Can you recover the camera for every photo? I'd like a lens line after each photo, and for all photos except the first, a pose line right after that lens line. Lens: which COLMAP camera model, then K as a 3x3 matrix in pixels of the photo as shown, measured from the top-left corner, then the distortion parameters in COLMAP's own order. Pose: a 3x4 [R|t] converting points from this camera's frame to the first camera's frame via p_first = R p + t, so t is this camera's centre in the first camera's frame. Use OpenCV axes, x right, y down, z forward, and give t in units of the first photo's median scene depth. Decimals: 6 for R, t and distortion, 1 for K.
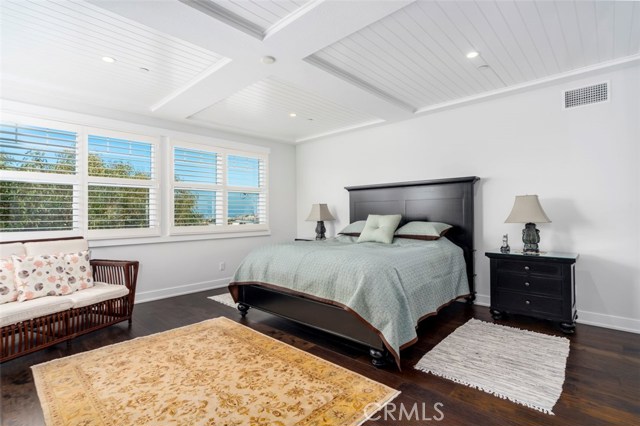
lens RADIAL K [[308.9, 0, 314.1], [0, 308.9, 210.8], [0, 0, 1]] dist [-0.010132, 0.000515]
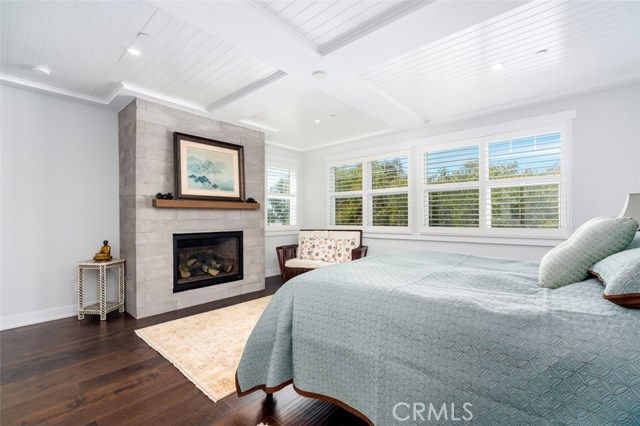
lens RADIAL K [[284.7, 0, 314.7], [0, 284.7, 219.4], [0, 0, 1]] dist [-0.004273, -0.000615]
pose [[0.045349, 0.018354, -0.998803, 0.508871], [0.017237, 0.999668, 0.019152, -0.000078], [0.998822, -0.018085, 0.045018, 0.549515]]
